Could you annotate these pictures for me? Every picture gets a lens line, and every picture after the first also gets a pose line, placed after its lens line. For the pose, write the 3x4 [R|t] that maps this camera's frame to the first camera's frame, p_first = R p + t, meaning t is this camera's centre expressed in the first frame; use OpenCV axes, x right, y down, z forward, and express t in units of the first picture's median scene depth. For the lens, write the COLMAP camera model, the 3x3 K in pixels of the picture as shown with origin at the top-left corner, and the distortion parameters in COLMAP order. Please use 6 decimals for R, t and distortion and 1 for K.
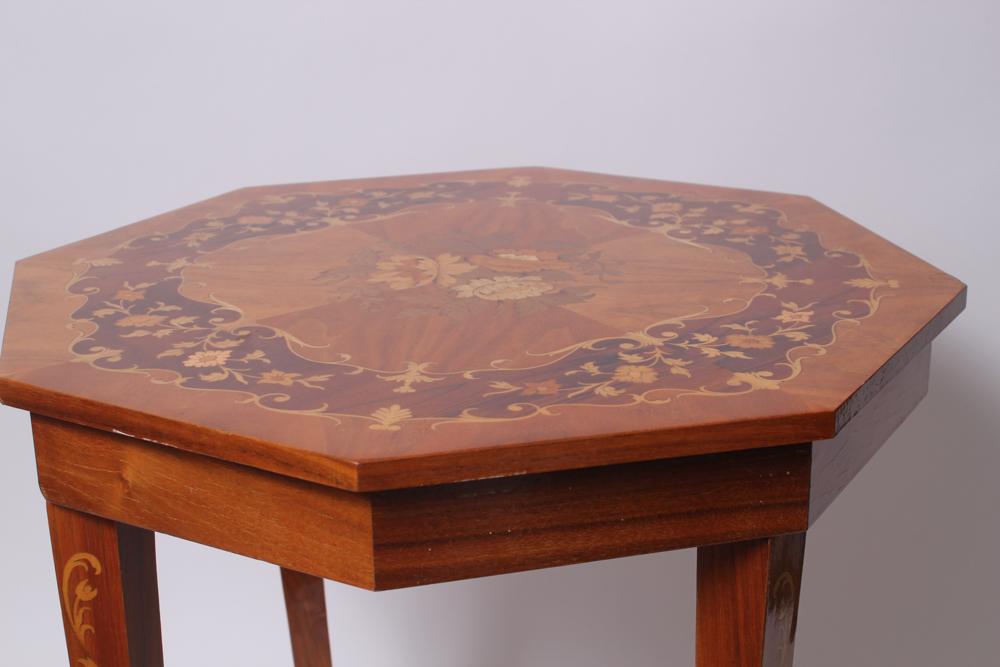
lens RADIAL K [[1557.7, 0, 498.3], [0, 1557.7, 332.0], [0, 0, 1]] dist [0.009969, 0.000000]
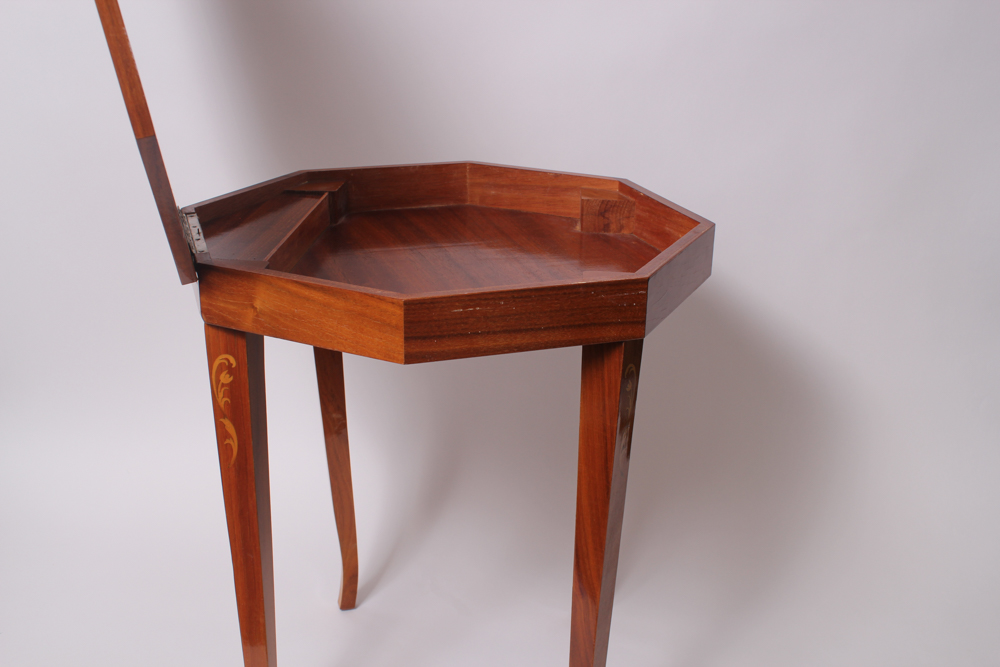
lens RADIAL K [[1111.9, 0, 503.1], [0, 1111.9, 337.0], [0, 0, 1]] dist [-0.114962, 0.000000]
pose [[0.996902, 0.007848, 0.078266, -0.060781], [-0.010306, 0.999465, 0.031039, 0.087067], [-0.077980, -0.031750, 0.996449, -0.246175]]
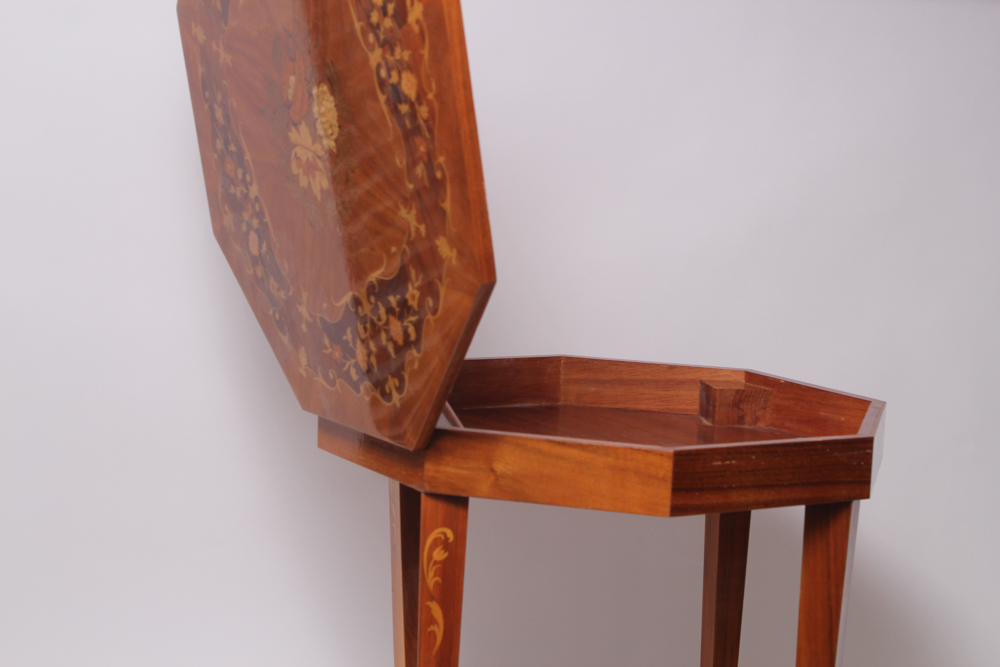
lens RADIAL K [[1840.4, 0, 499.1], [0, 1840.4, 327.8], [0, 0, 1]] dist [0.032534, 0.000000]
pose [[0.962887, 0.028947, 0.268347, -0.774967], [0.024696, 0.980612, -0.194398, 0.330940], [-0.268771, 0.193810, 0.943504, -0.910050]]
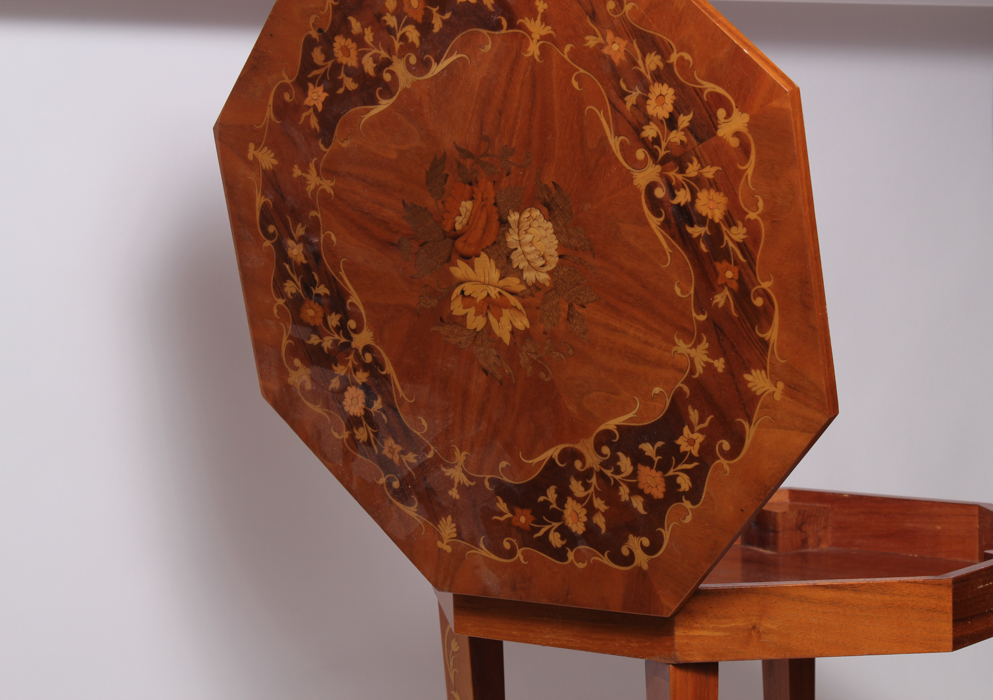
lens RADIAL K [[2252.5, 0, 497.0], [0, 2252.5, 352.0], [0, 0, 1]] dist [0.010128, 0.000000]
pose [[0.807637, -0.043859, 0.588047, -1.704164], [0.194377, 0.961296, -0.195264, 0.214969], [-0.556723, 0.272005, 0.784903, -0.631776]]
